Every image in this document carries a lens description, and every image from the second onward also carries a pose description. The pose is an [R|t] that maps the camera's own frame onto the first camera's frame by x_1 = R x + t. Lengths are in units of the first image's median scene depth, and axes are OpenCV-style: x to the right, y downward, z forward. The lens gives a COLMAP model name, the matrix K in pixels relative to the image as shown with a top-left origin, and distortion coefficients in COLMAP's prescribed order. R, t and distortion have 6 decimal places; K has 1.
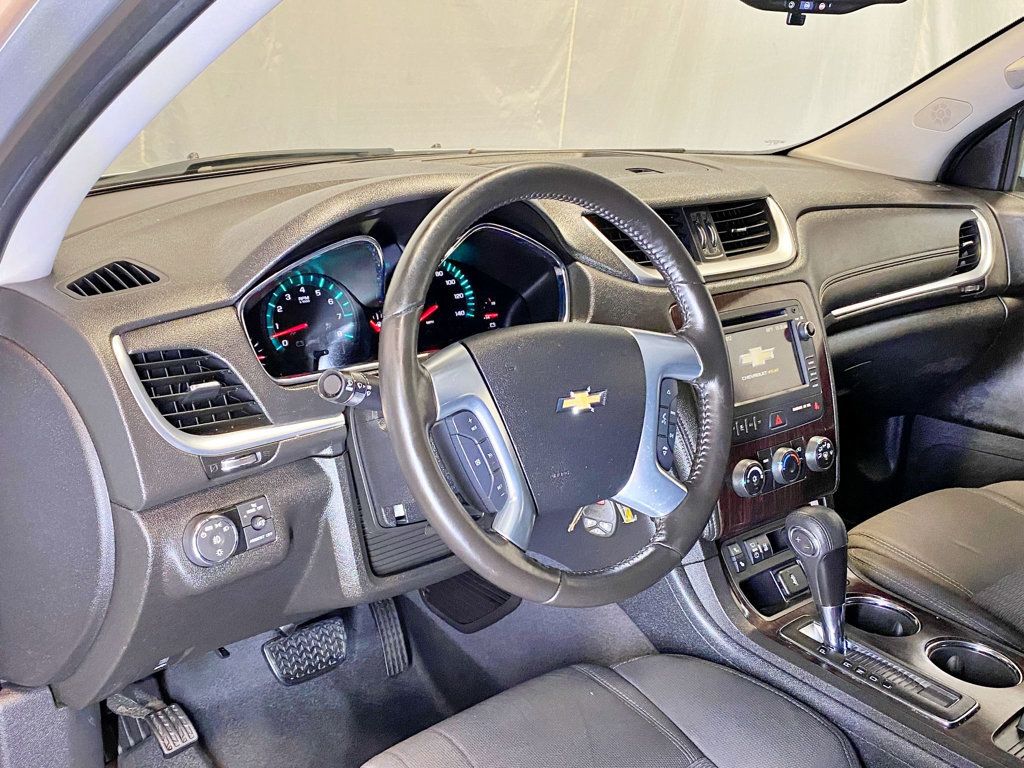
lens RADIAL K [[1090.4, 0, 512.0], [0, 1090.4, 384.0], [0, 0, 1]] dist [-0.012057, -0.007666]
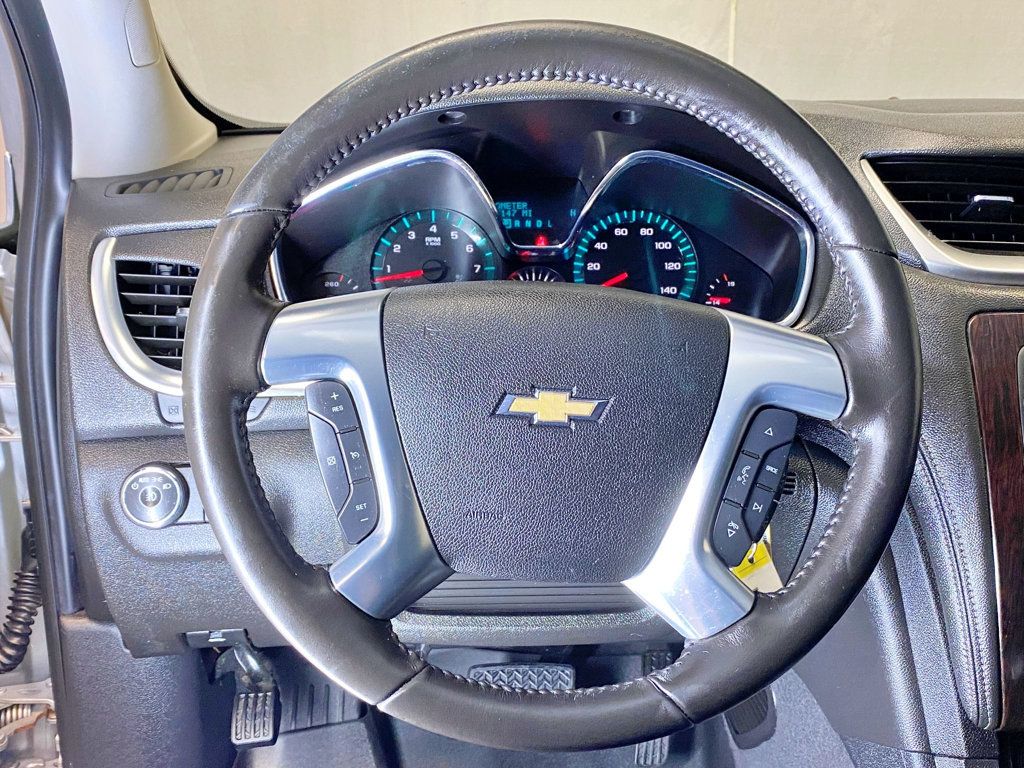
lens RADIAL K [[1090.4, 0, 512.0], [0, 1090.4, 384.0], [0, 0, 1]] dist [-0.012057, -0.007666]
pose [[0.762300, 0.154172, -0.628594, 0.362380], [-0.173053, 0.984406, 0.031578, -0.010727], [0.623660, 0.084708, 0.777092, 0.433440]]
